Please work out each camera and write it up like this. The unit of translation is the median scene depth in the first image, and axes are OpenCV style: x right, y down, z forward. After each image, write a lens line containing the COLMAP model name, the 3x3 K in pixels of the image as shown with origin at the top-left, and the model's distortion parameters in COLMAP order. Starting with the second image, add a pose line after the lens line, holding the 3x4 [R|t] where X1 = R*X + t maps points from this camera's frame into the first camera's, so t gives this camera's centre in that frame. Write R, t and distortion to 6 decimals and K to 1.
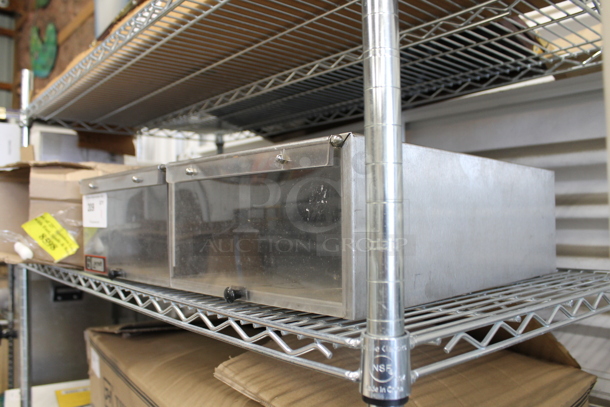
lens RADIAL K [[515.5, 0, 305.0], [0, 515.5, 203.5], [0, 0, 1]] dist [-0.176238, 0.149071]
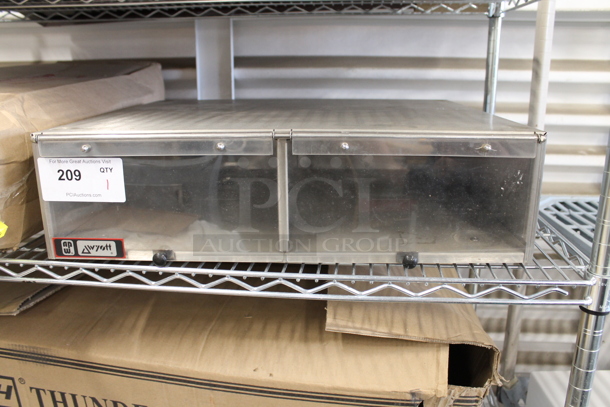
lens RADIAL K [[515.5, 0, 305.0], [0, 515.5, 203.5], [0, 0, 1]] dist [-0.176238, 0.149071]
pose [[0.720518, -0.179714, 0.669744, -0.613710], [-0.025058, 0.958455, 0.284142, -0.151571], [-0.692983, -0.221512, 0.686081, 0.243634]]
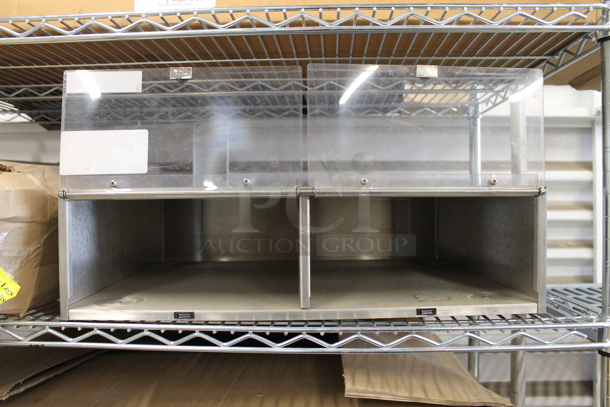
lens RADIAL K [[515.5, 0, 305.0], [0, 515.5, 203.5], [0, 0, 1]] dist [-0.176238, 0.149071]
pose [[0.678431, -0.002608, 0.734660, -0.689611], [-0.023217, 0.999418, 0.024988, -0.053125], [-0.734297, -0.034009, 0.677976, 0.259394]]
